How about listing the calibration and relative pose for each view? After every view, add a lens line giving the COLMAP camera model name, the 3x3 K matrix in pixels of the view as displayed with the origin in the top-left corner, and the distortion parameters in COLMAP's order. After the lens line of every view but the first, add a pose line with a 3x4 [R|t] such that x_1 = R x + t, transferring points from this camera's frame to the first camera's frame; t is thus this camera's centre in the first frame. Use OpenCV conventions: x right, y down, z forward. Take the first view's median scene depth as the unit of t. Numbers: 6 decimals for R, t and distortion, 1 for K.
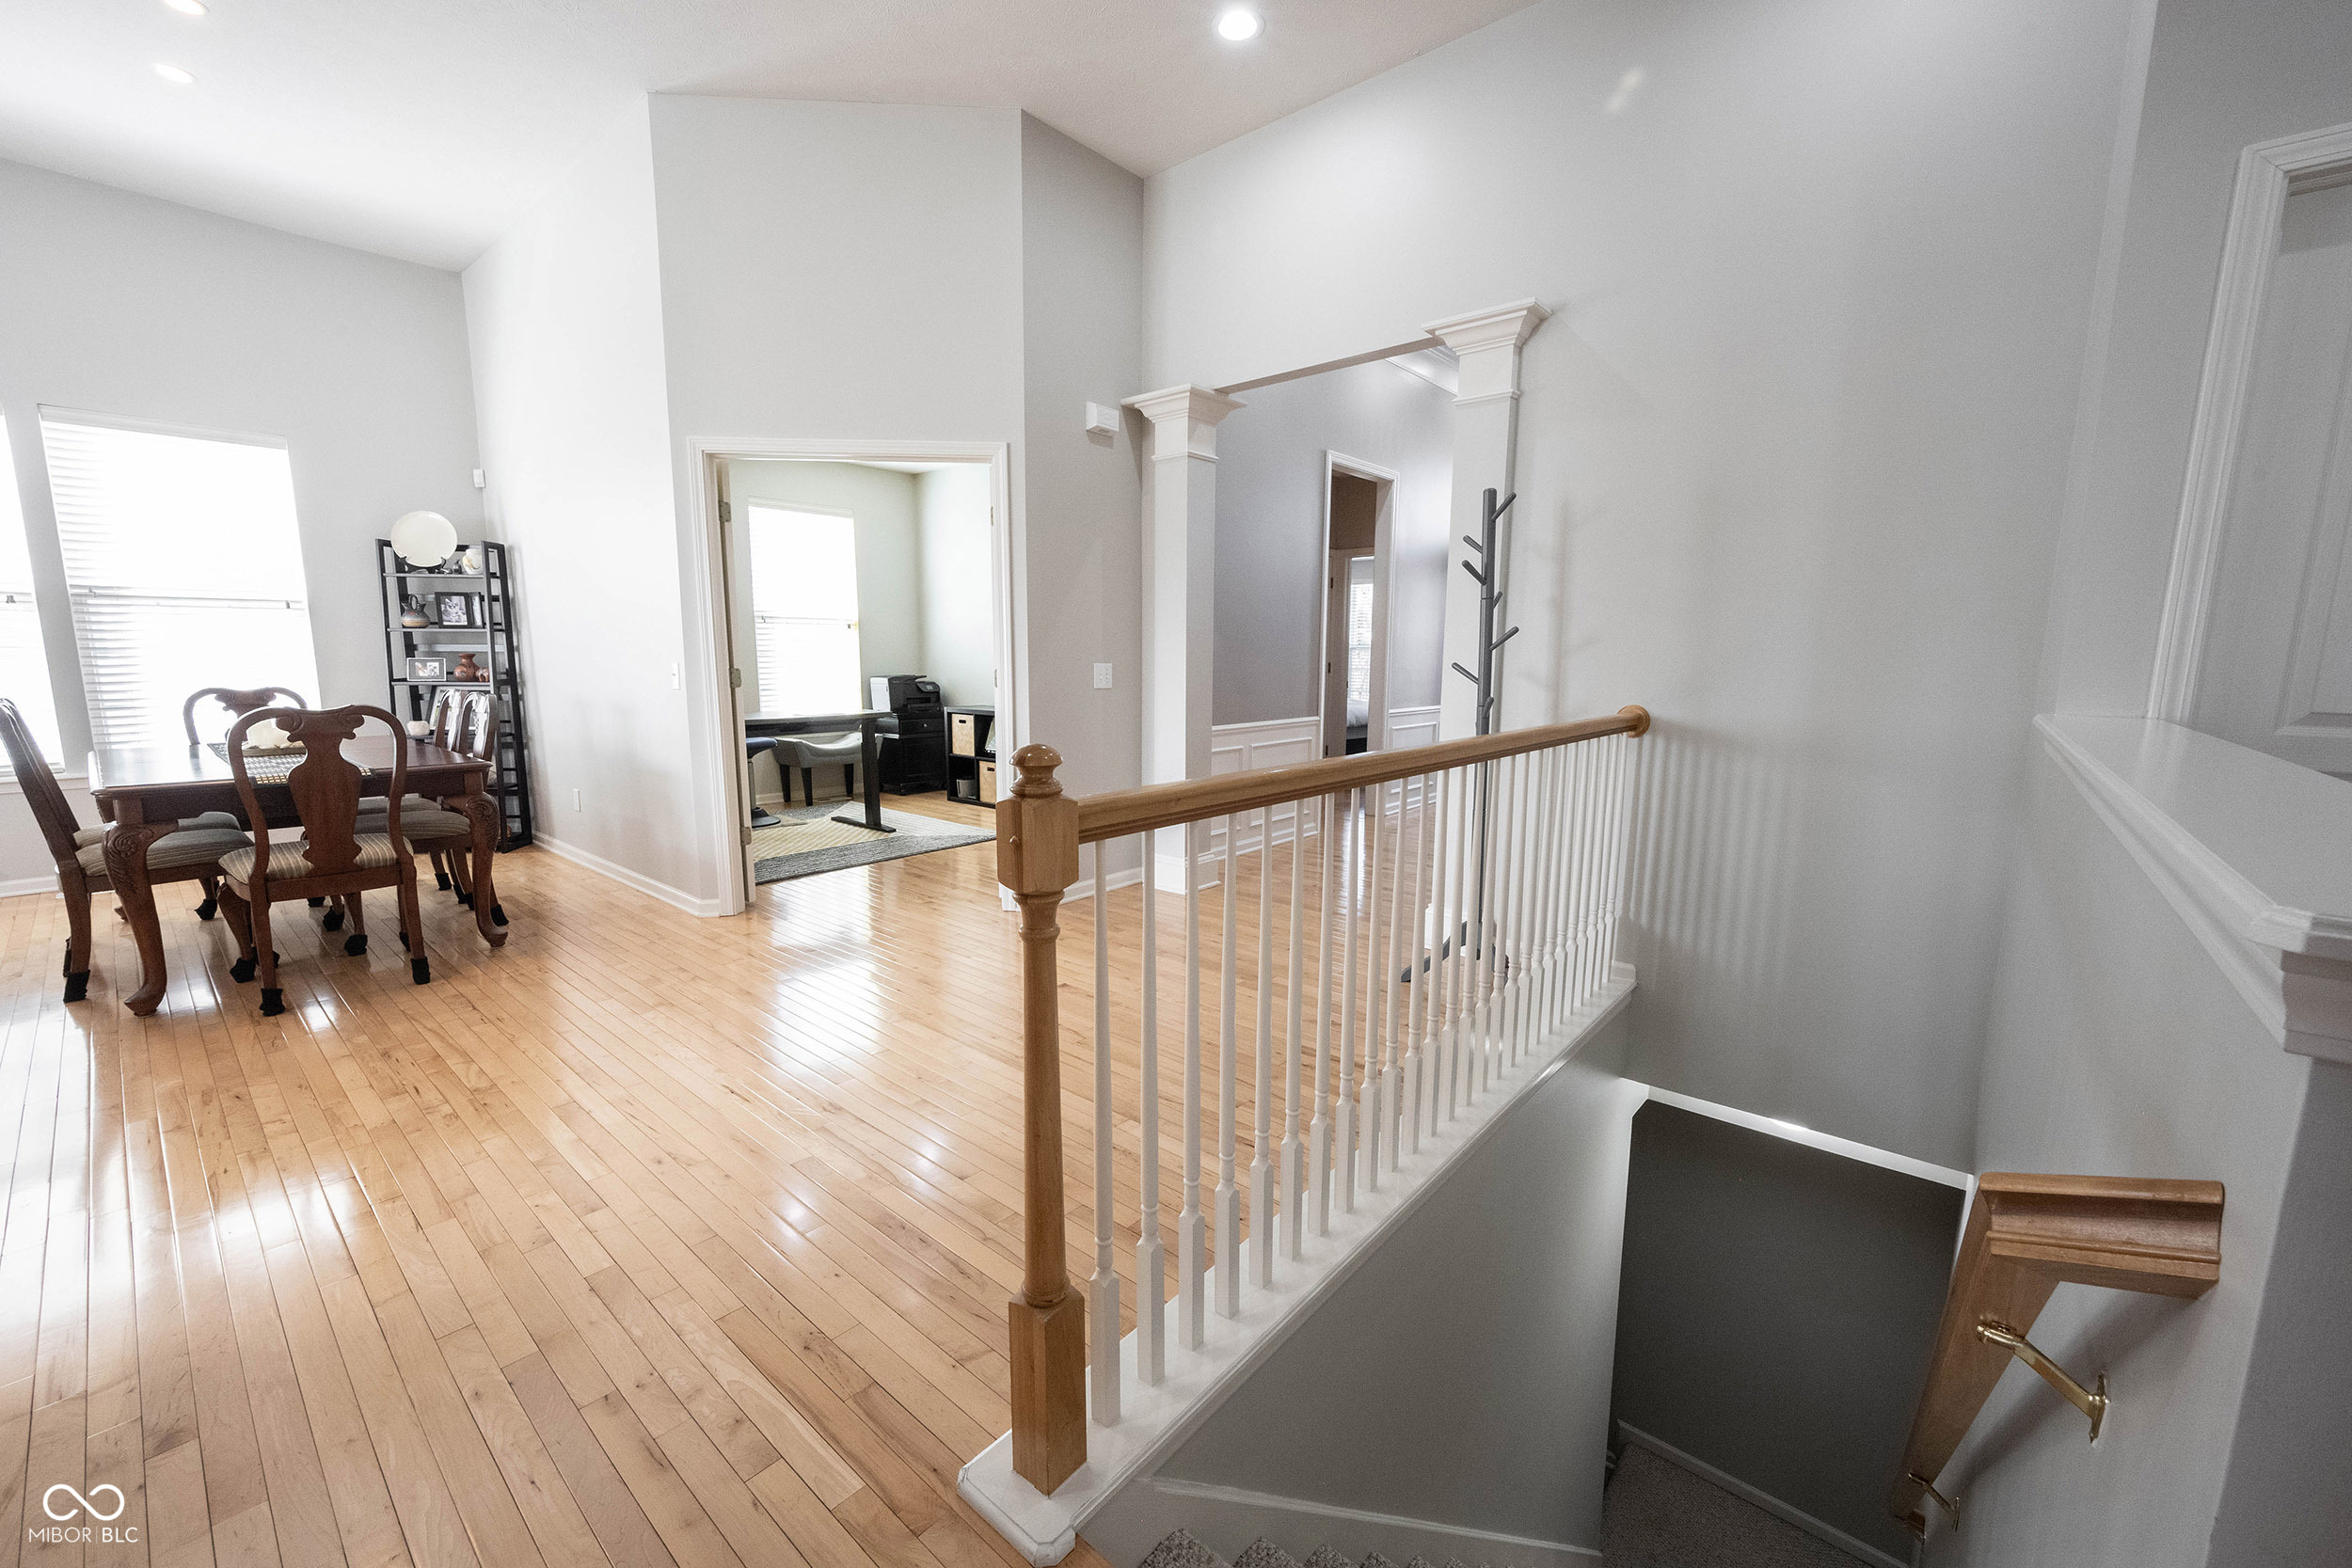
lens RADIAL K [[924.4, 0, 1172.1], [0, 924.4, 784.0], [0, 0, 1]] dist [-0.001564, -0.000260]
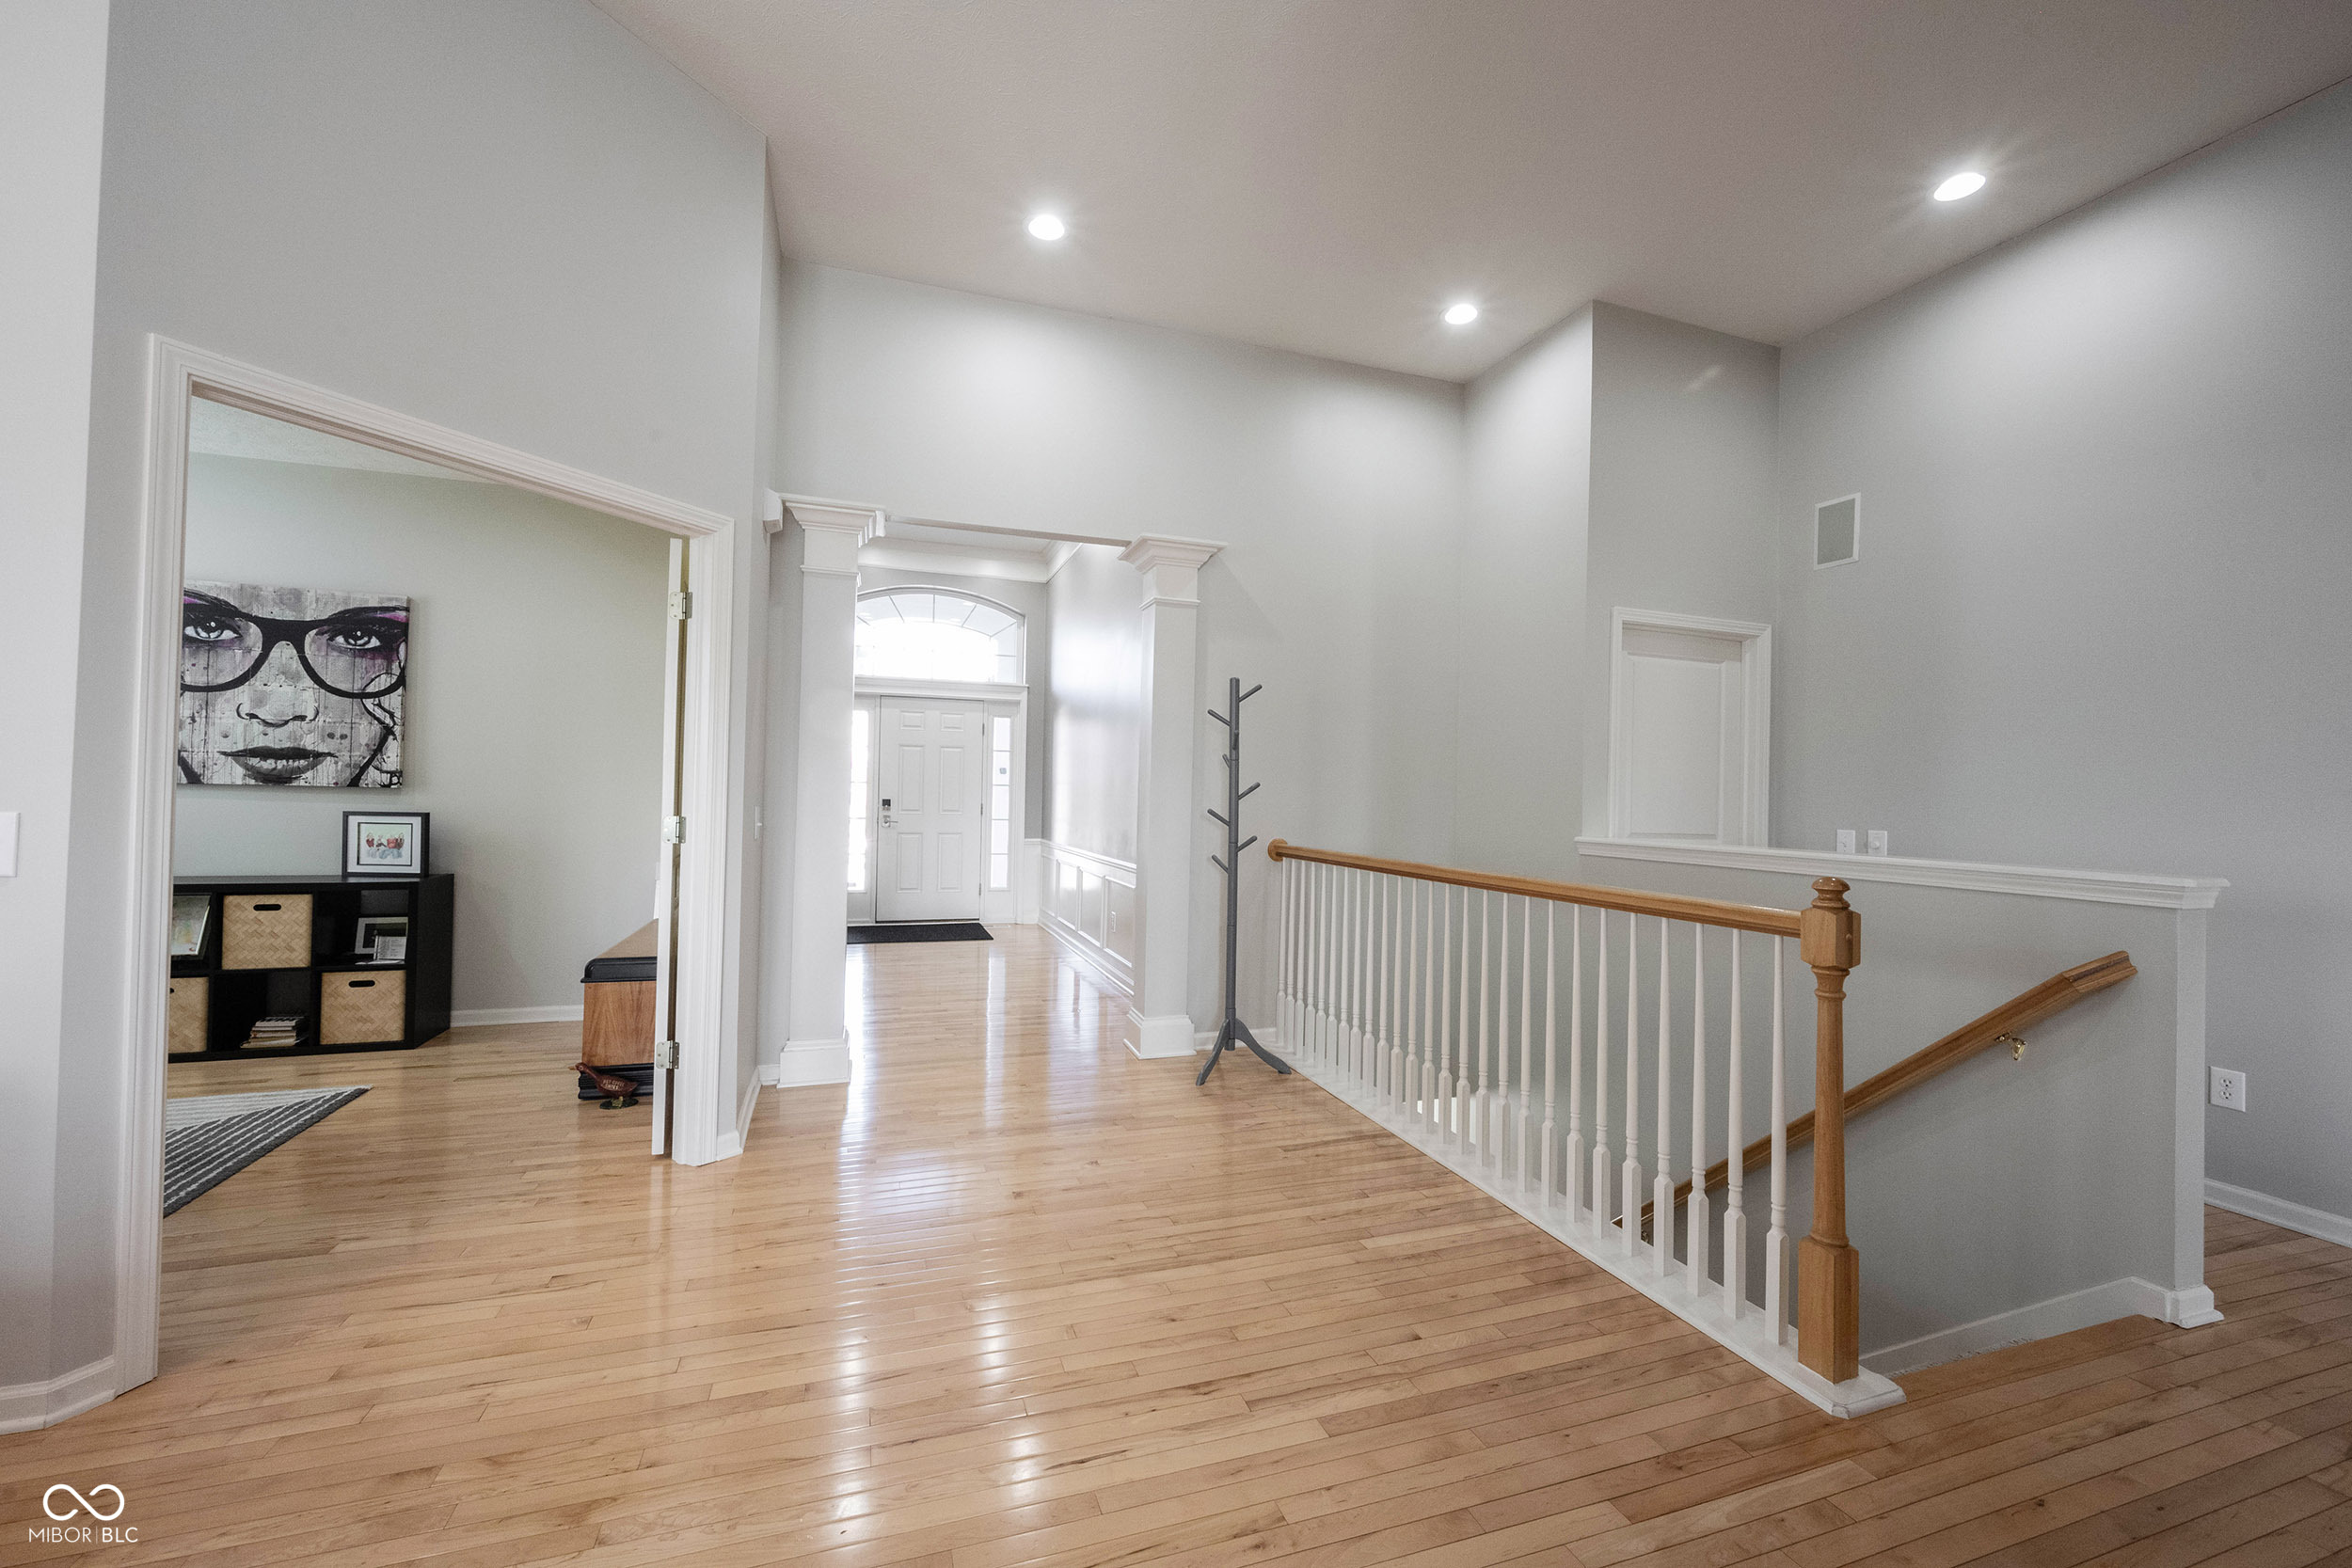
lens RADIAL K [[924.4, 0, 1172.1], [0, 924.4, 784.0], [0, 0, 1]] dist [-0.001564, -0.000260]
pose [[0.508310, 0.016807, 0.861010, -0.476693], [0.101831, 0.991622, -0.079474, -0.043640], [-0.855132, 0.128075, 0.502340, 0.252973]]
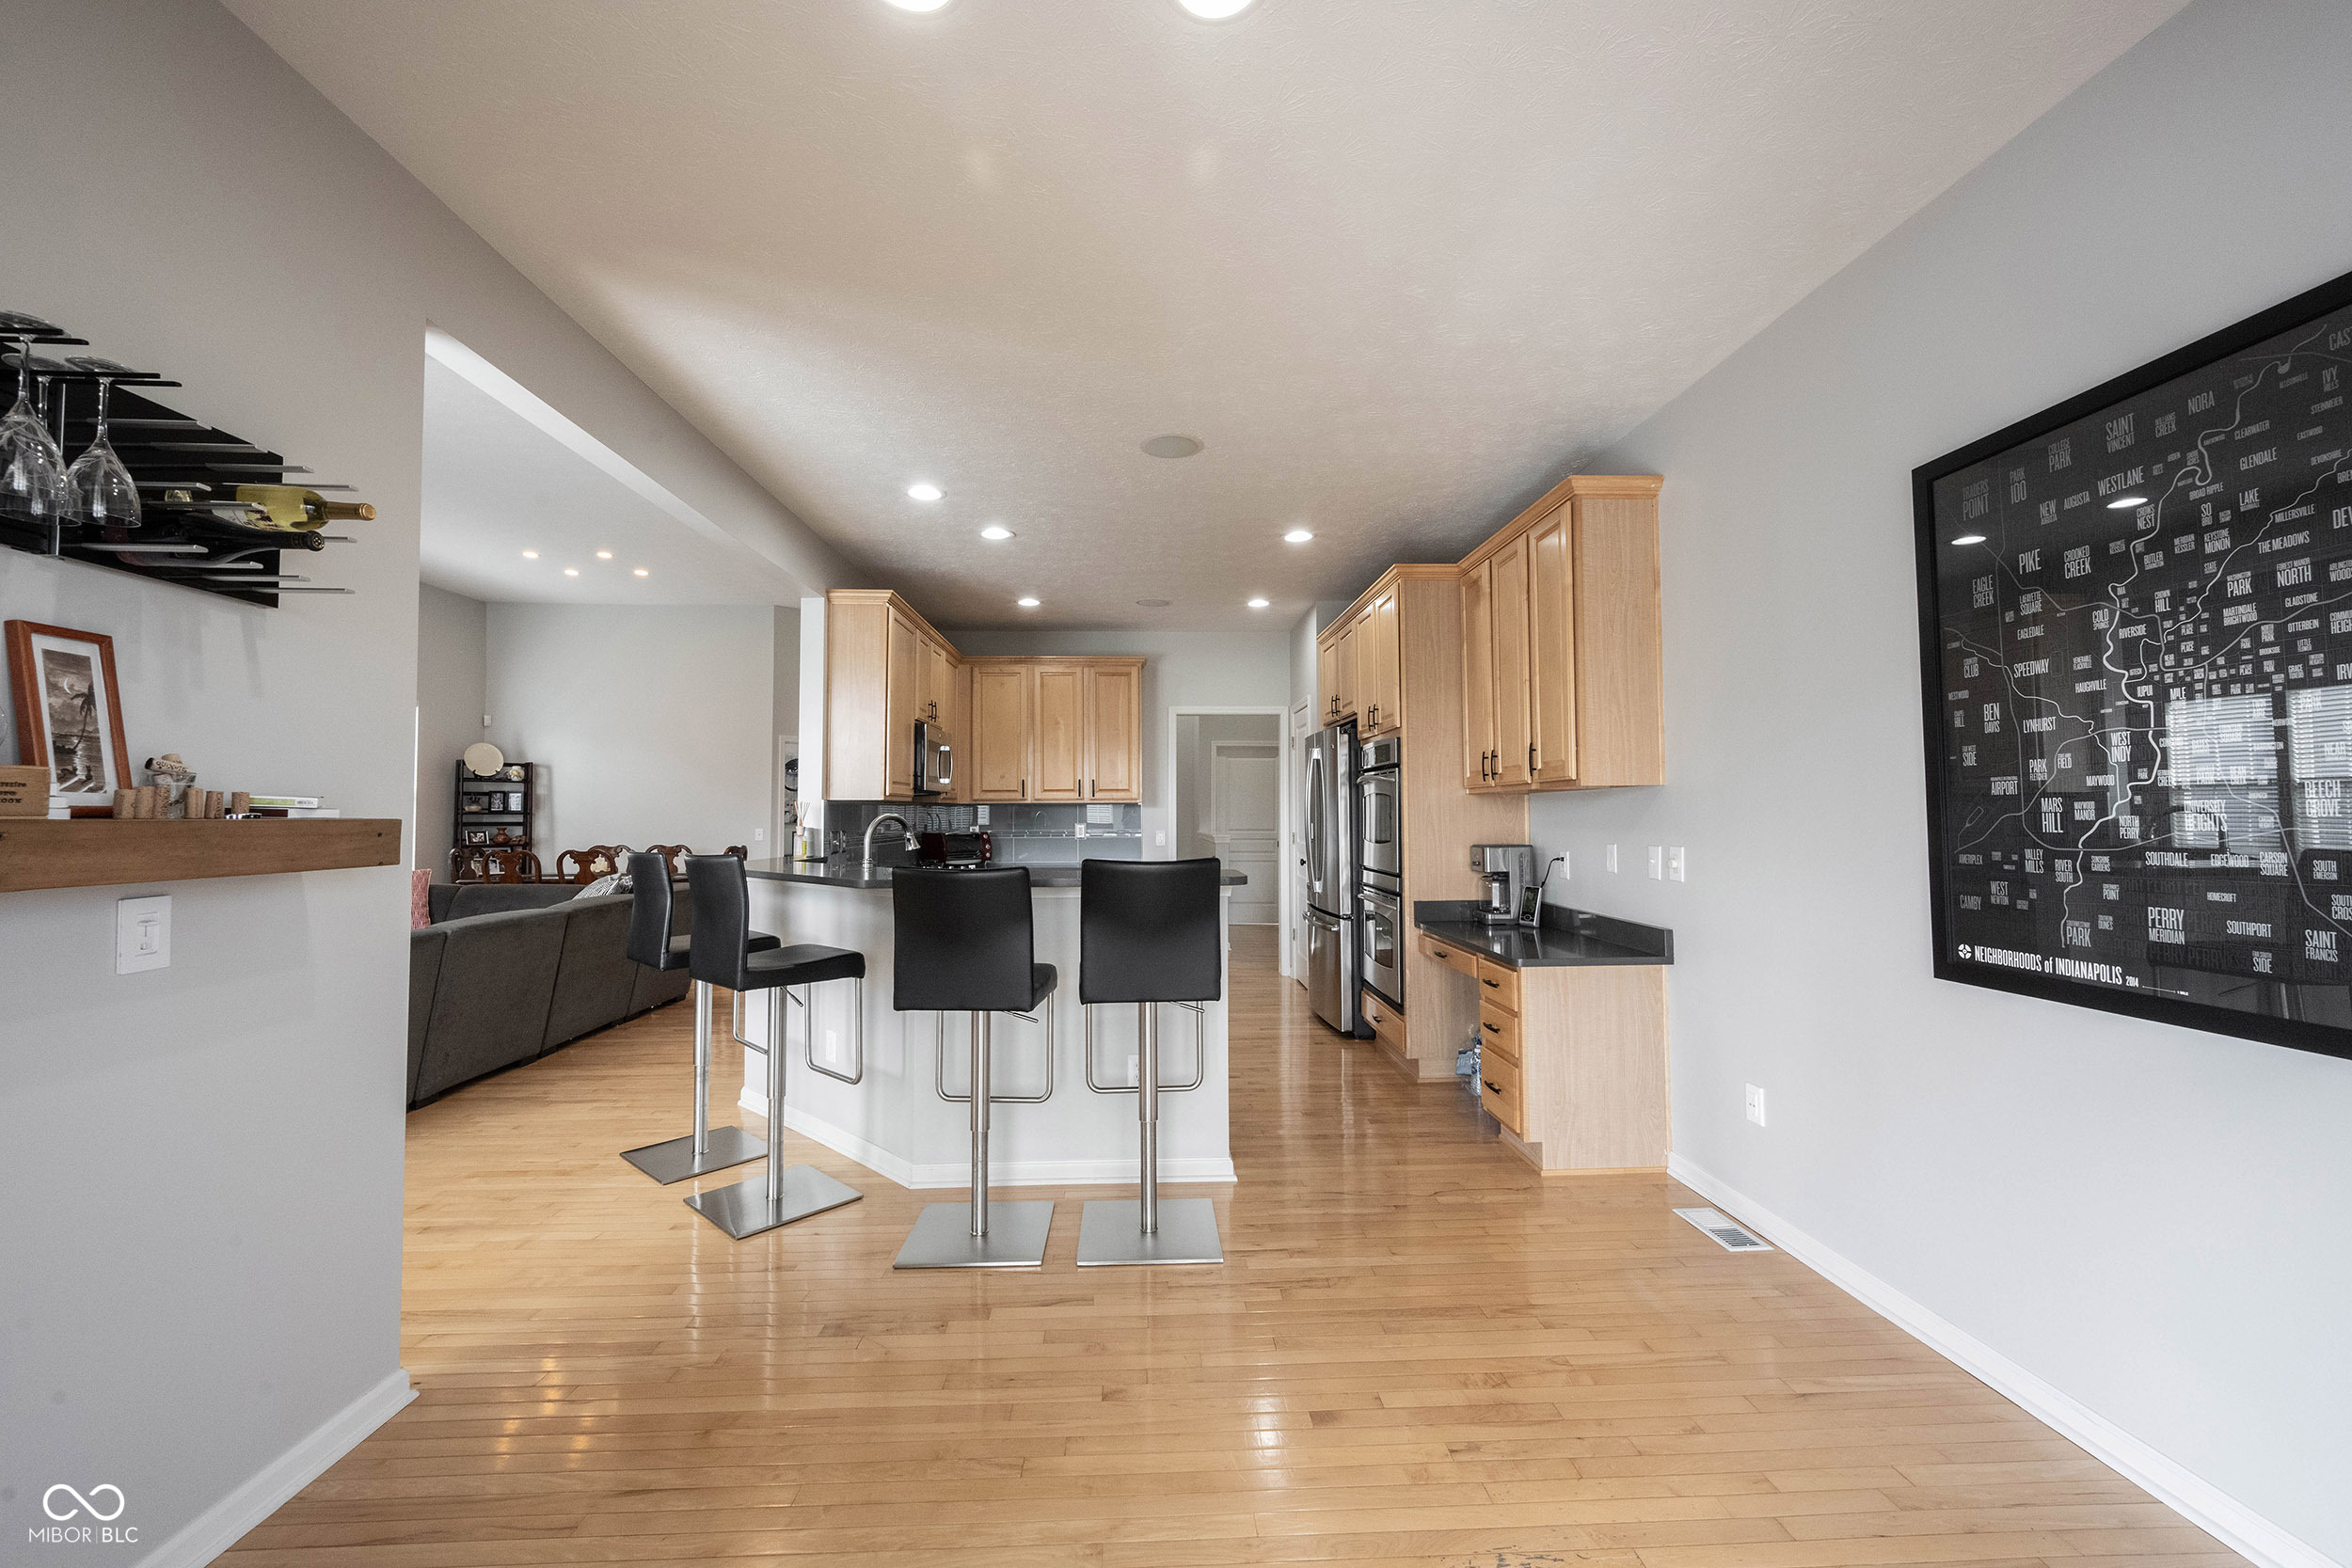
lens RADIAL K [[923.6, 0, 1173.4], [0, 923.6, 776.1], [0, 0, 1]] dist [-0.000599, -0.000193]
pose [[0.732383, 0.020607, 0.680582, -1.019369], [0.102837, 0.984728, -0.140480, 0.124464], [-0.673083, 0.172874, 0.719079, -1.016732]]
